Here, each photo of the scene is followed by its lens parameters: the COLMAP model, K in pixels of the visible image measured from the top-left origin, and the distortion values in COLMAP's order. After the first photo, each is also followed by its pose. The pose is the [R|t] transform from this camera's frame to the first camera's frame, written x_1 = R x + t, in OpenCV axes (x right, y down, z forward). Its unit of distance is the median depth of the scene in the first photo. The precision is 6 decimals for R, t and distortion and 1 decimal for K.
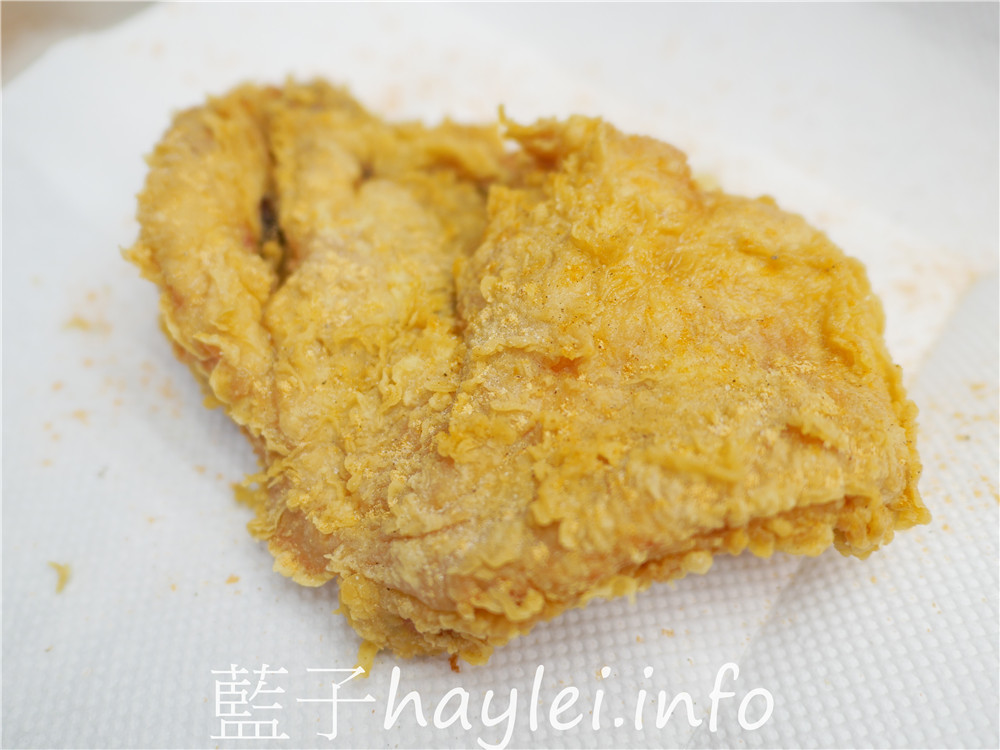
lens RADIAL K [[843.0, 0, 500.0], [0, 843.0, 375.0], [0, 0, 1]] dist [-0.061470, 0.047017]
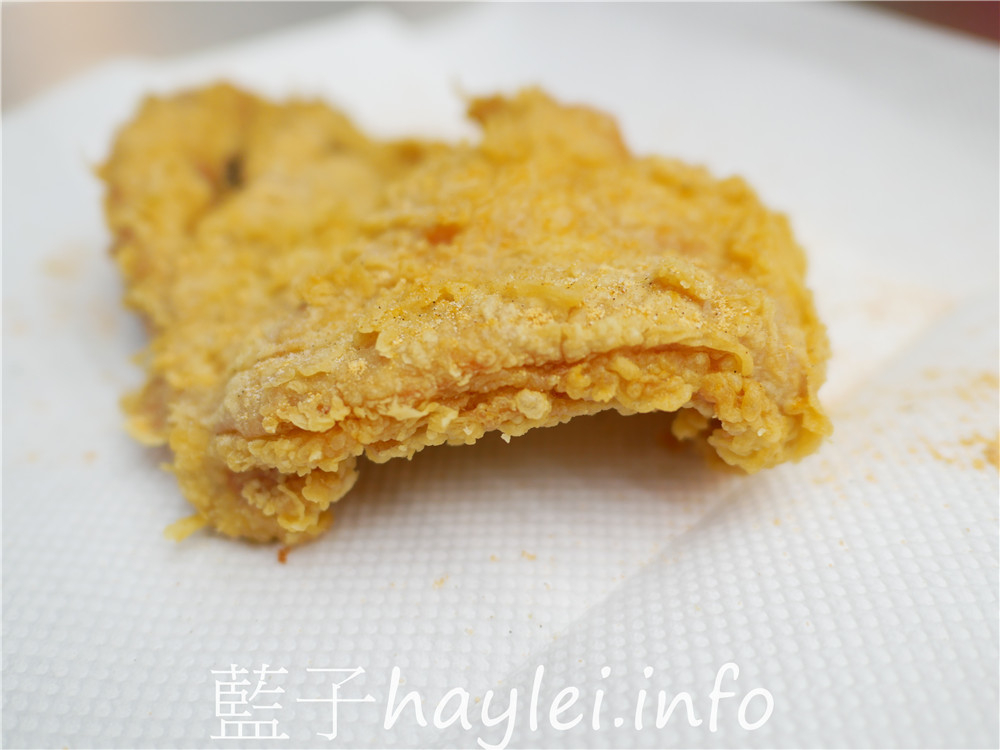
lens RADIAL K [[843.0, 0, 500.0], [0, 843.0, 375.0], [0, 0, 1]] dist [-0.061470, 0.047017]
pose [[0.986964, 0.093917, -0.130697, 0.299503], [-0.128418, 0.949047, -0.287781, 0.431310], [0.097010, 0.300813, 0.948736, 0.134683]]
